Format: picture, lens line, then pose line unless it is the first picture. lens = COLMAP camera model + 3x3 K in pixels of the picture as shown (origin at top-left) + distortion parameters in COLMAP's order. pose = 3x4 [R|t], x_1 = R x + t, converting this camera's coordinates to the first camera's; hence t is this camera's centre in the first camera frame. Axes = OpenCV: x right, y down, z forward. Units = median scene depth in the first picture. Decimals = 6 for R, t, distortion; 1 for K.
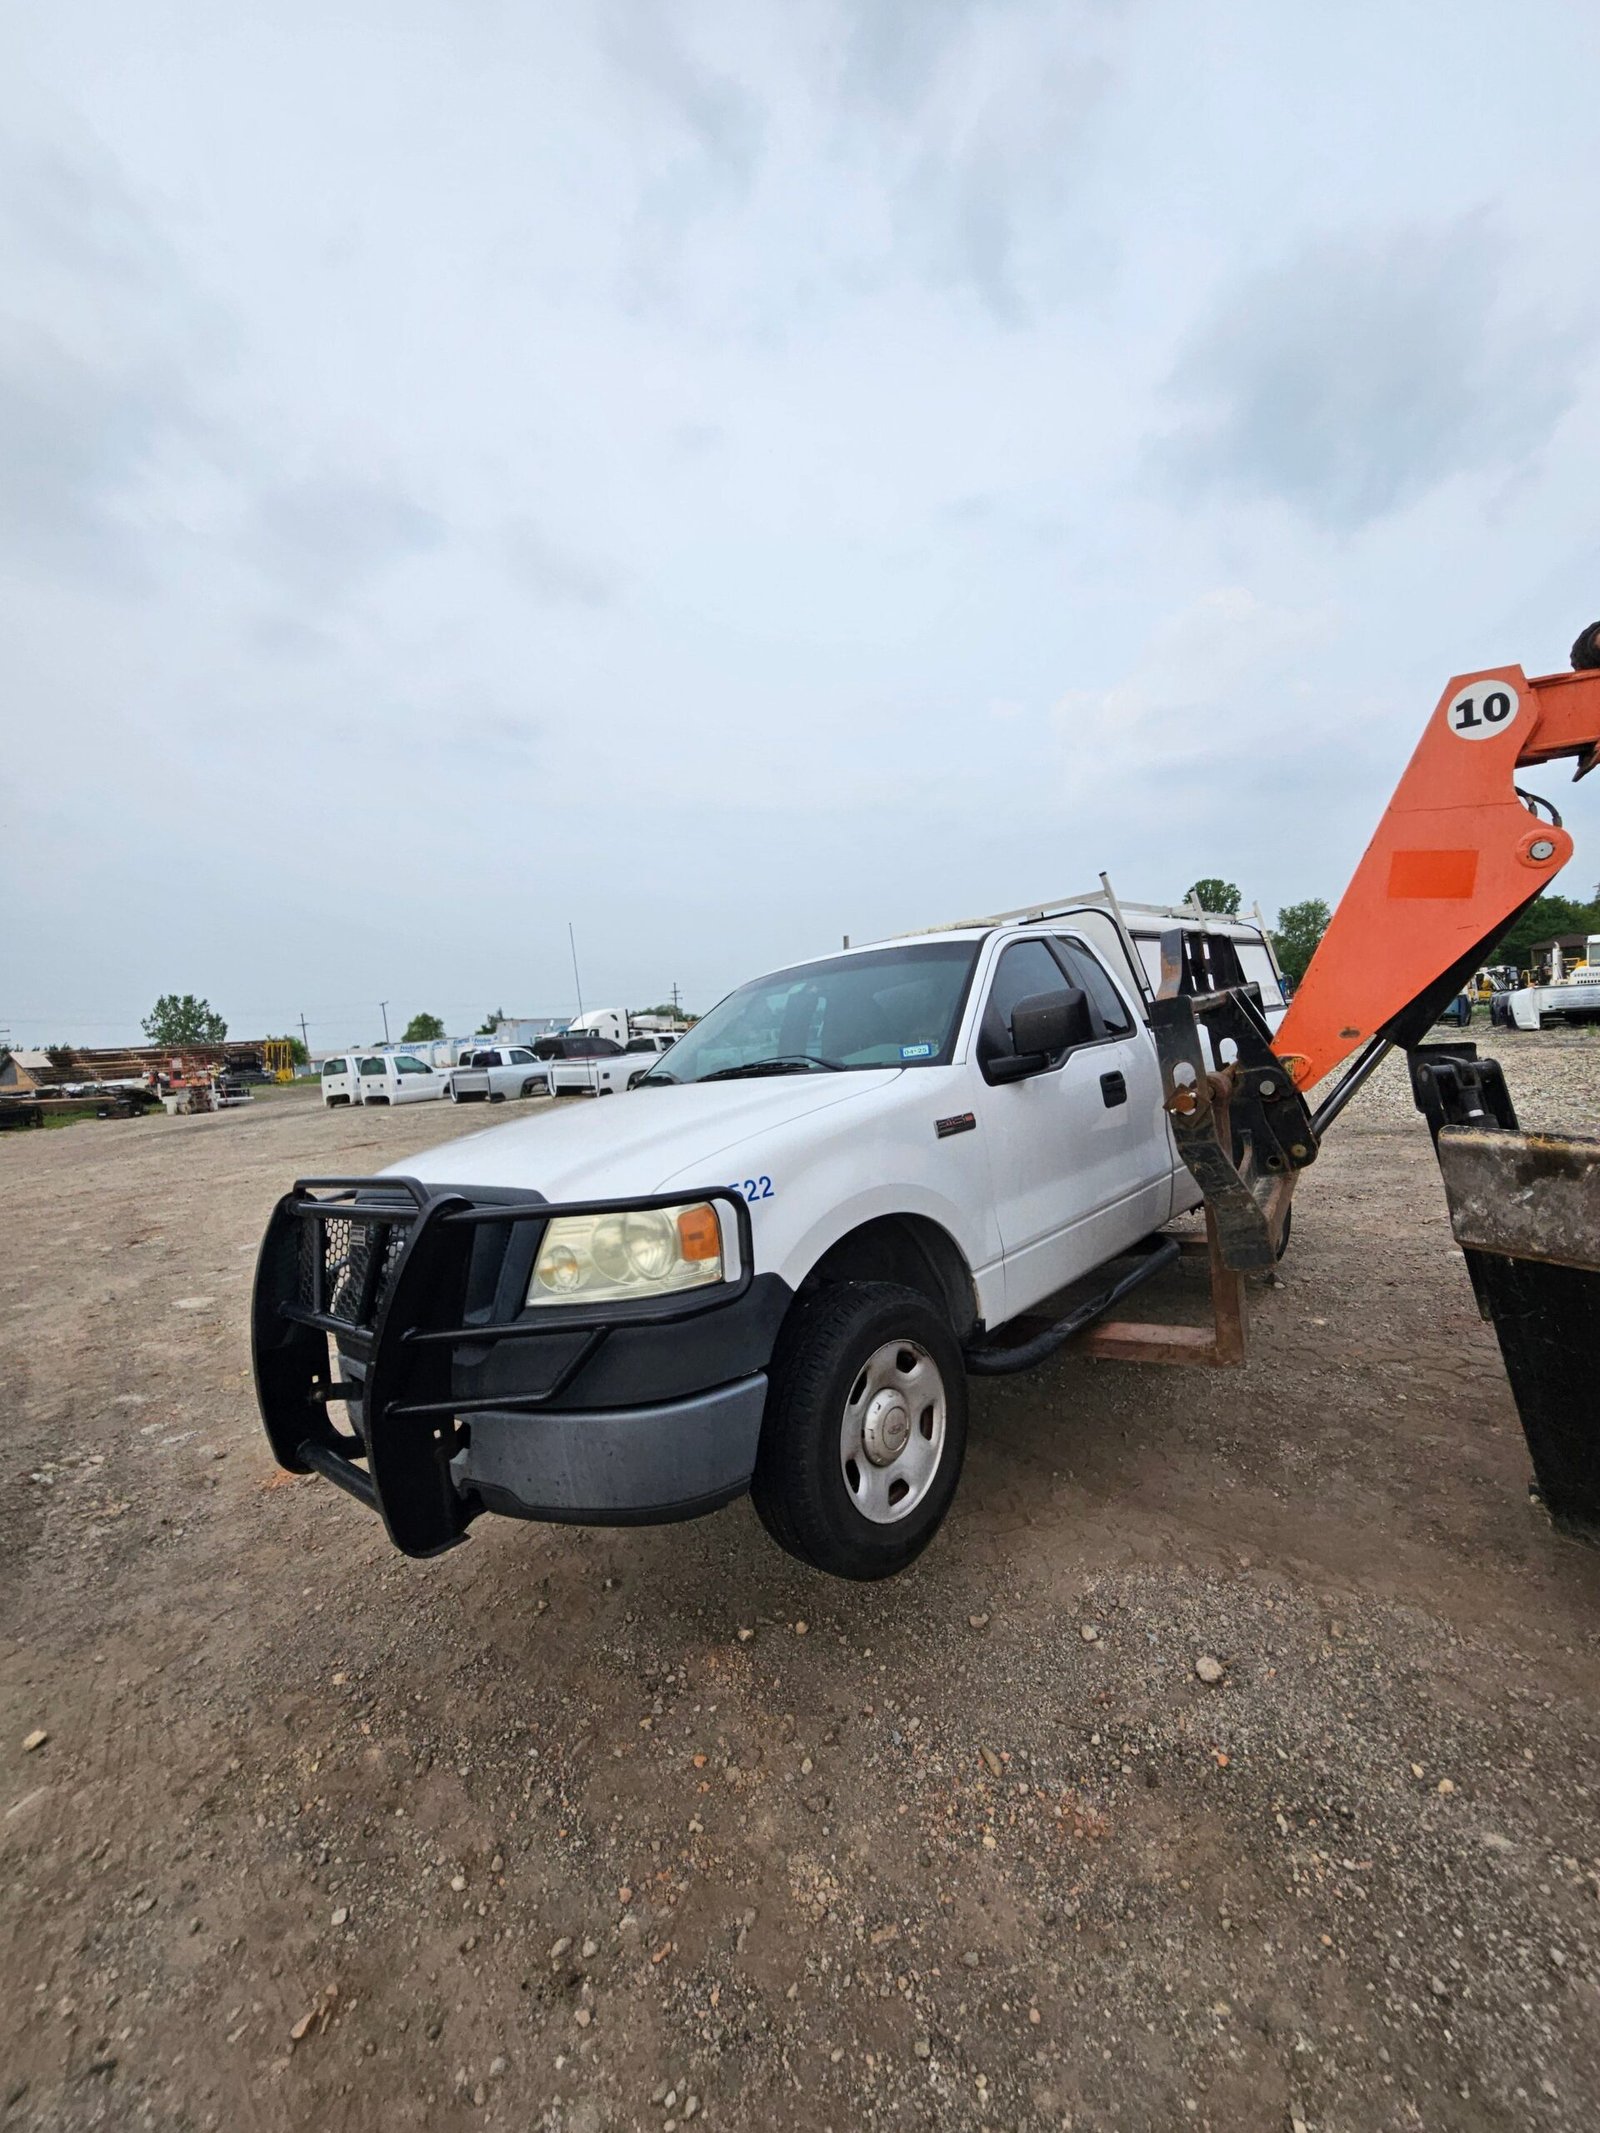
lens RADIAL K [[879.2, 0, 829.4], [0, 879.2, 1082.1], [0, 0, 1]] dist [0.001997, -0.000314]
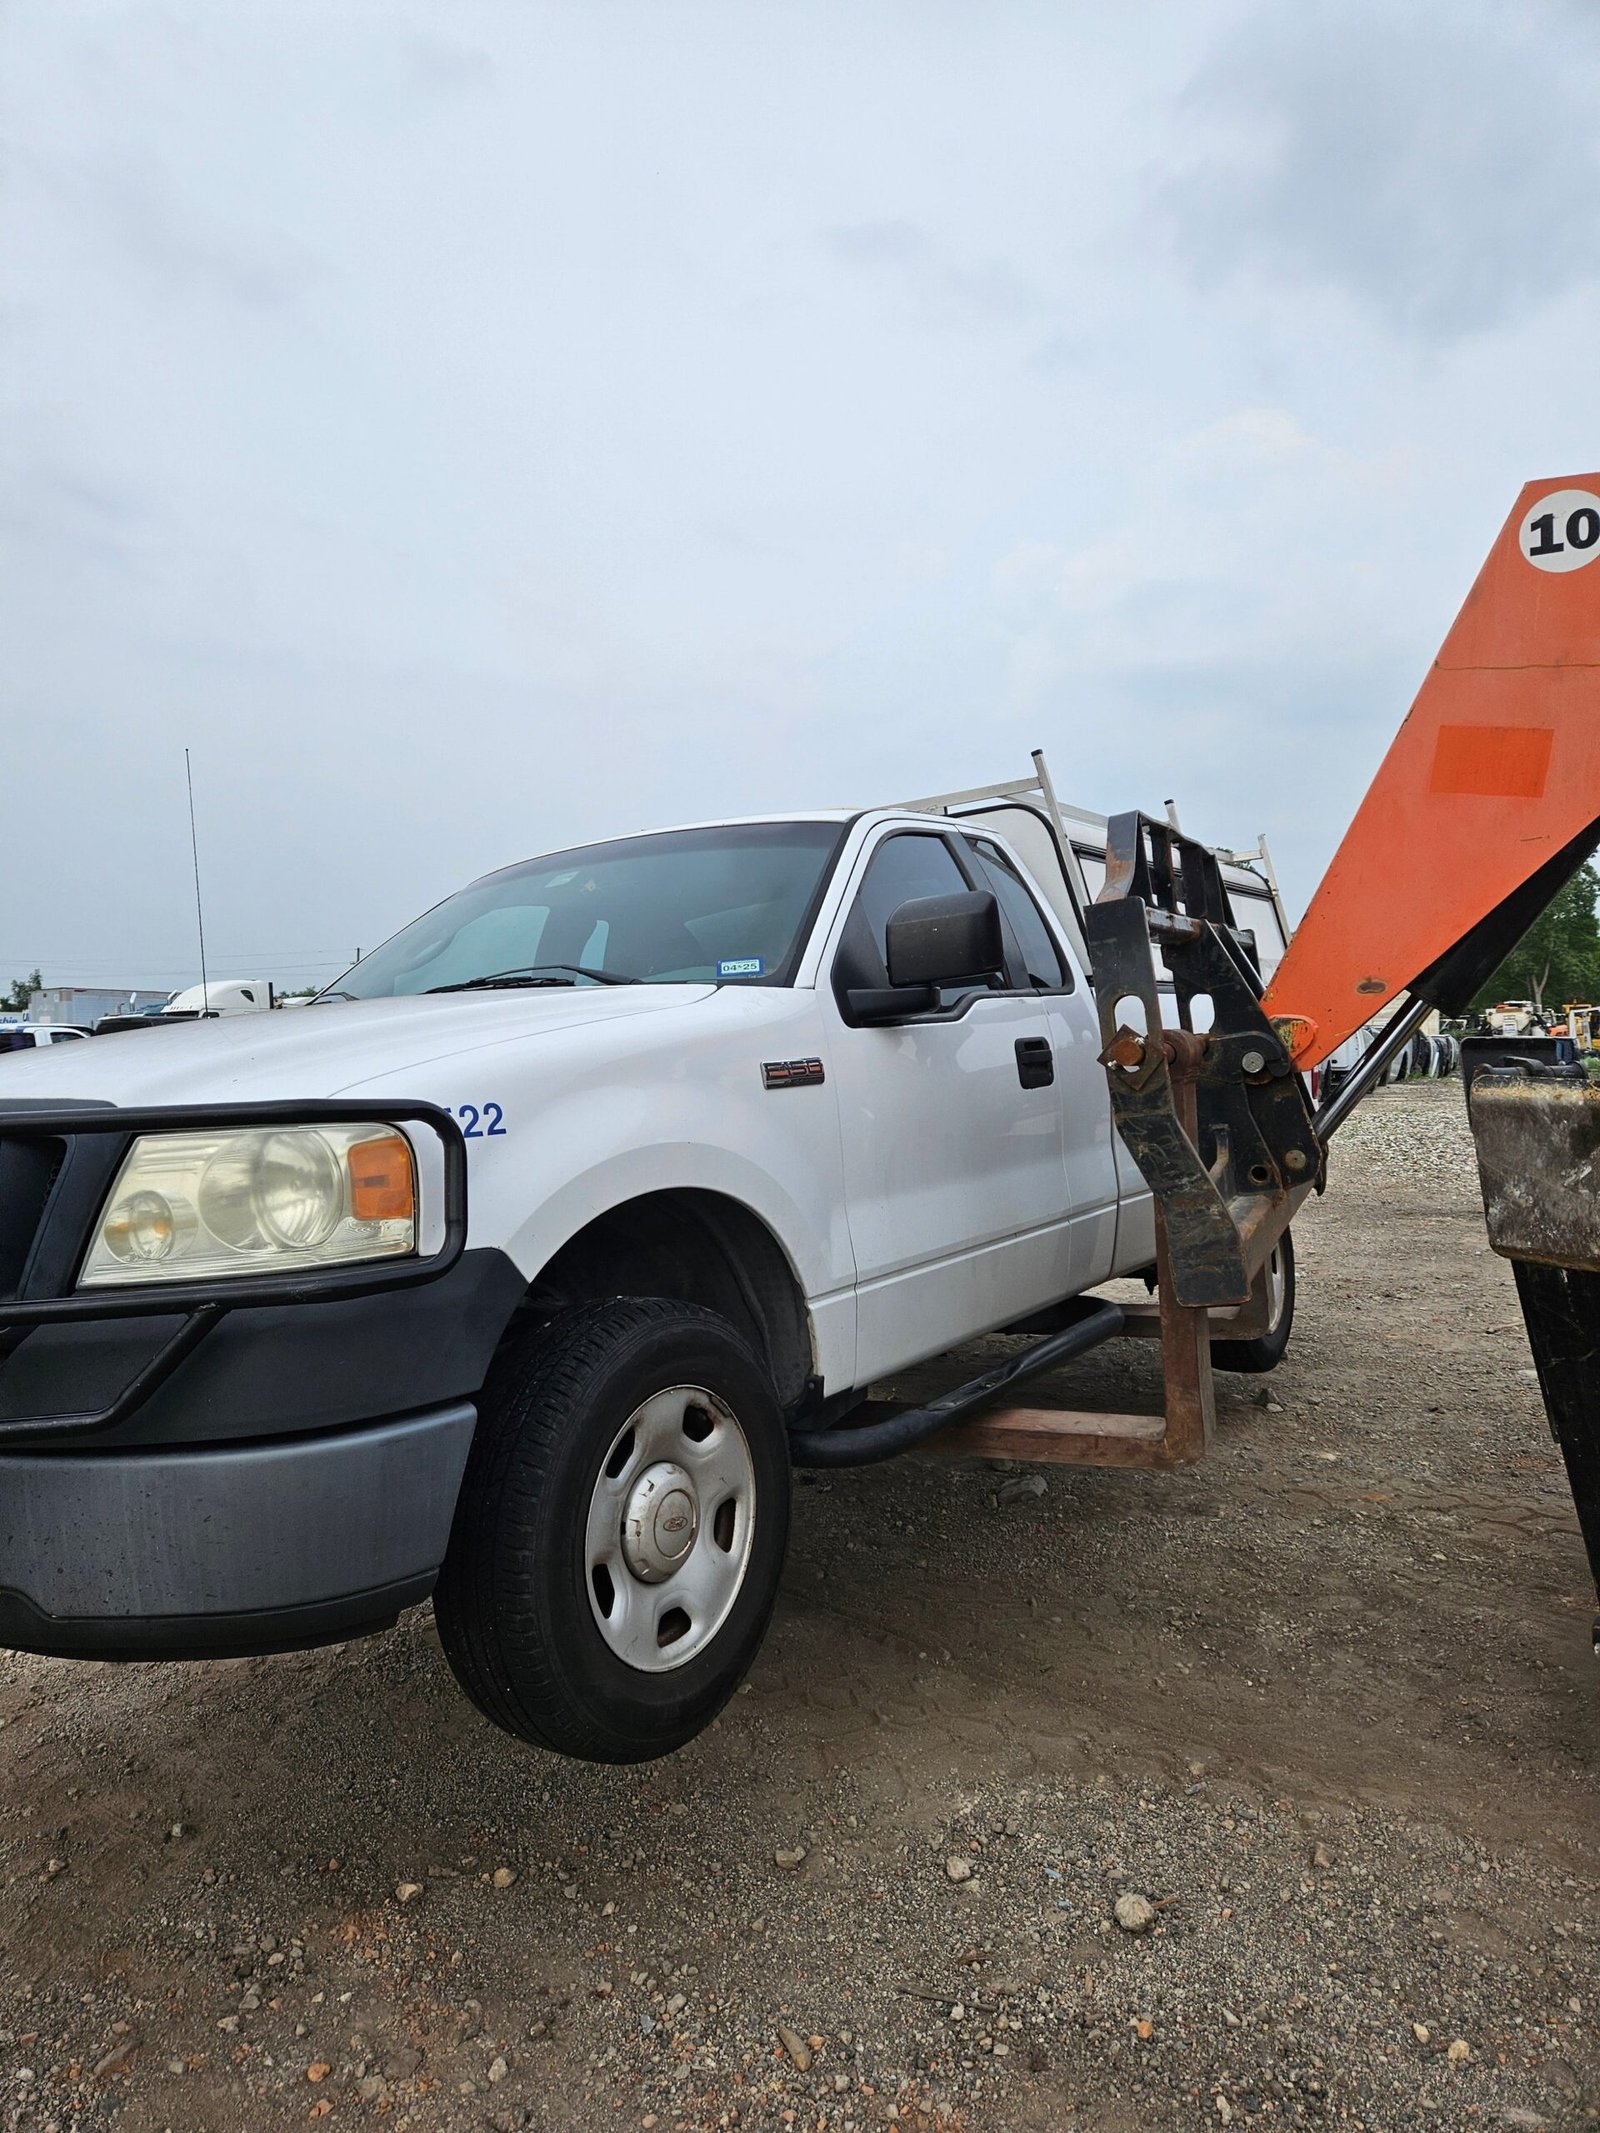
lens RADIAL K [[1418.4, 0, 796.1], [0, 1418.4, 1073.1], [0, 0, 1]] dist [0.075004, -0.054745]
pose [[0.990062, 0.056659, 0.128710, 0.008993], [-0.050807, 0.997539, -0.048310, 0.099263], [-0.131130, 0.041291, 0.990505, -0.050390]]
